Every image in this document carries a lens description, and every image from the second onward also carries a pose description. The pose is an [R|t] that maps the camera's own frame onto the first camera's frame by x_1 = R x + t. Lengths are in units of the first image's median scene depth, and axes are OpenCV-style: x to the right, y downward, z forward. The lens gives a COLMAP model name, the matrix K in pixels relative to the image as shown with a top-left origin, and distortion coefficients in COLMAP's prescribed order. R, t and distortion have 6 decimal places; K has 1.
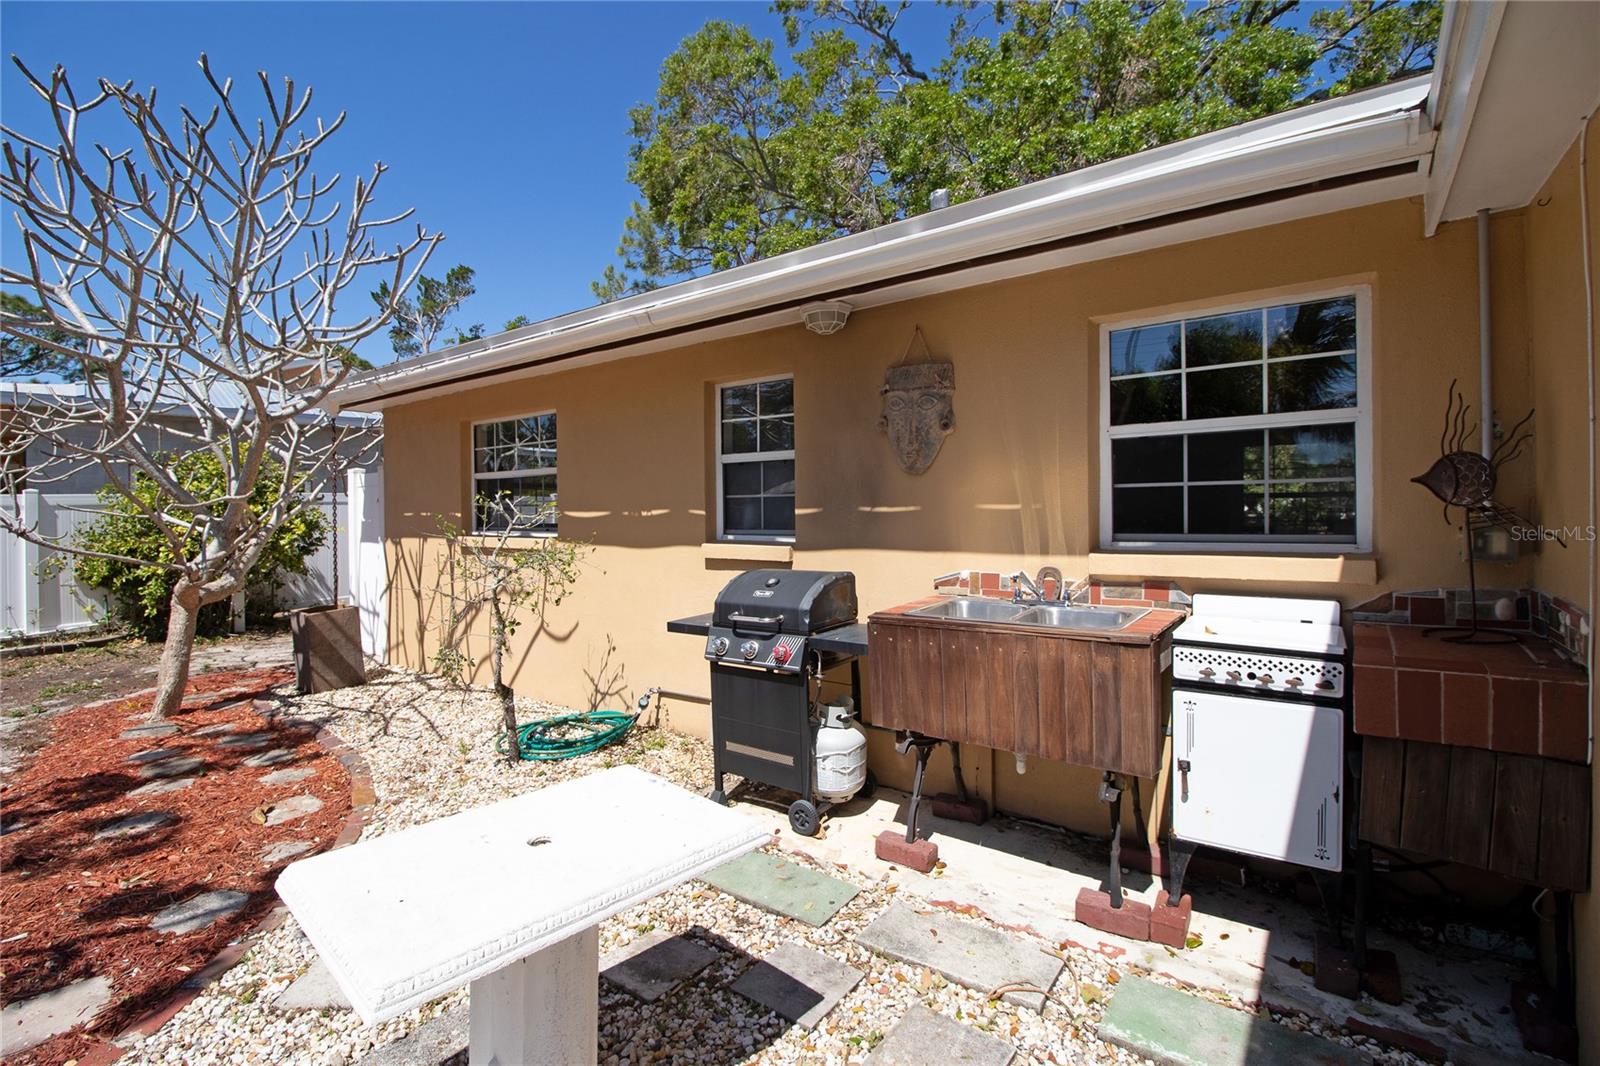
lens RADIAL K [[734.7, 0, 801.7], [0, 734.7, 525.7], [0, 0, 1]] dist [-0.022427, -0.000779]
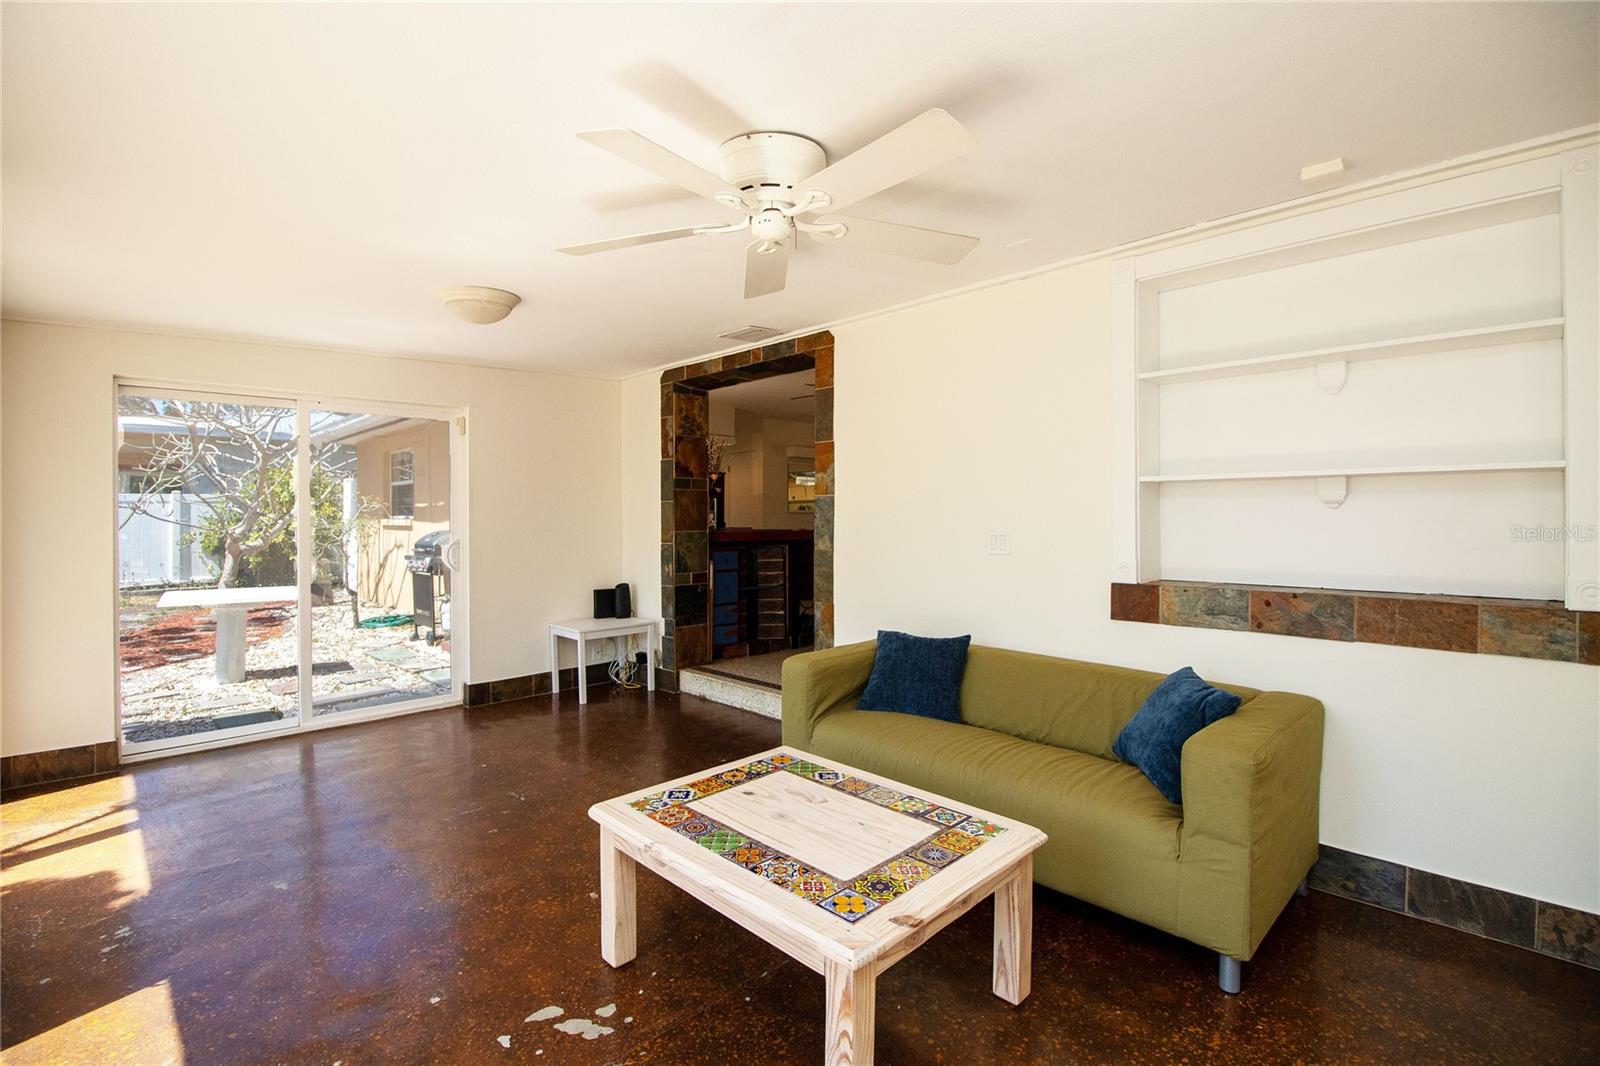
lens RADIAL K [[734.7, 0, 801.3], [0, 734.7, 524.7], [0, 0, 1]] dist [-0.022427, -0.000779]
pose [[0.988827, 0.000741, -0.149063, 0.533948], [0.000893, 0.999940, 0.010895, 0.006662], [0.149062, -0.010906, 0.988768, -0.376728]]
